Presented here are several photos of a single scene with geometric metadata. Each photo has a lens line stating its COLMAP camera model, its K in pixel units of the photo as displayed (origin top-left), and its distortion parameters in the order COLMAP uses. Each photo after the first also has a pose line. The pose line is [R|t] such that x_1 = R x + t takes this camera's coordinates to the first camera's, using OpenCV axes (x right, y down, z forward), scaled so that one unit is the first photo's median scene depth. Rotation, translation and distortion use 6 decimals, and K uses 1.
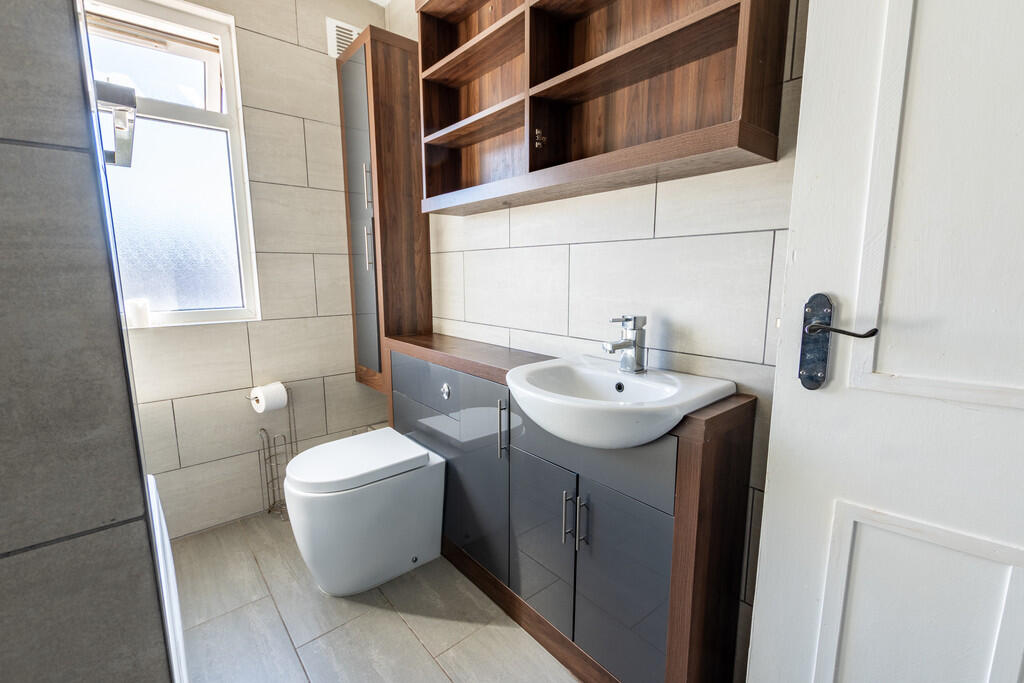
lens RADIAL K [[438.2, 0, 491.5], [0, 438.2, 340.0], [0, 0, 1]] dist [0.002072, -0.000064]
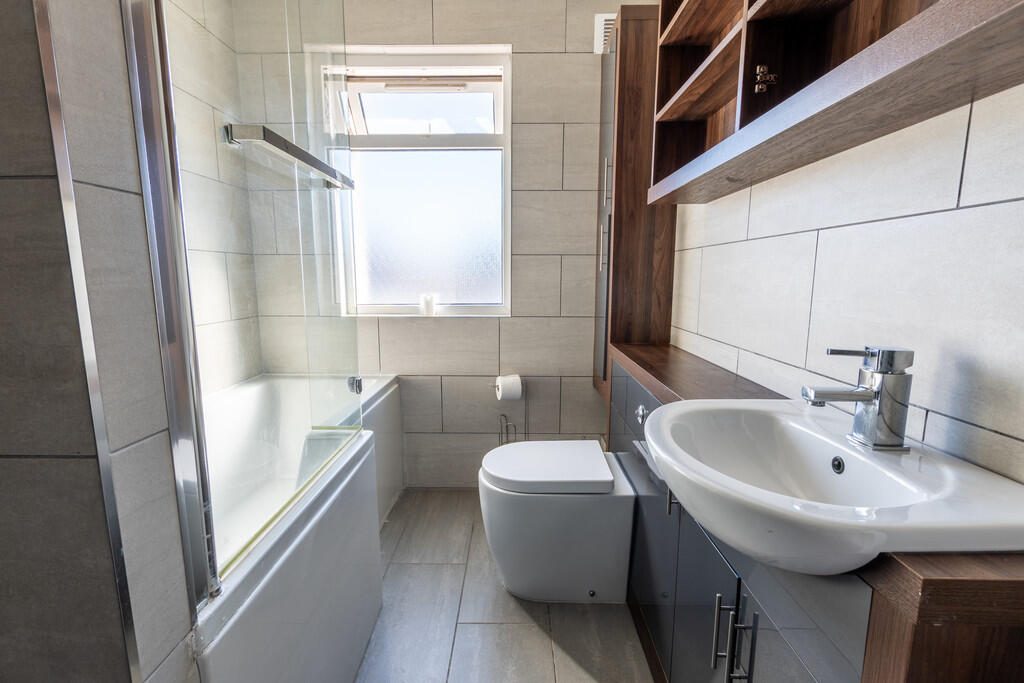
lens RADIAL K [[441.3, 0, 509.9], [0, 441.3, 340.3], [0, 0, 1]] dist [0.007919, -0.006369]
pose [[0.769674, 0.096961, -0.631032, 0.206095], [-0.100966, 0.994448, 0.029652, -0.022023], [0.630403, 0.040890, 0.775190, 0.165181]]
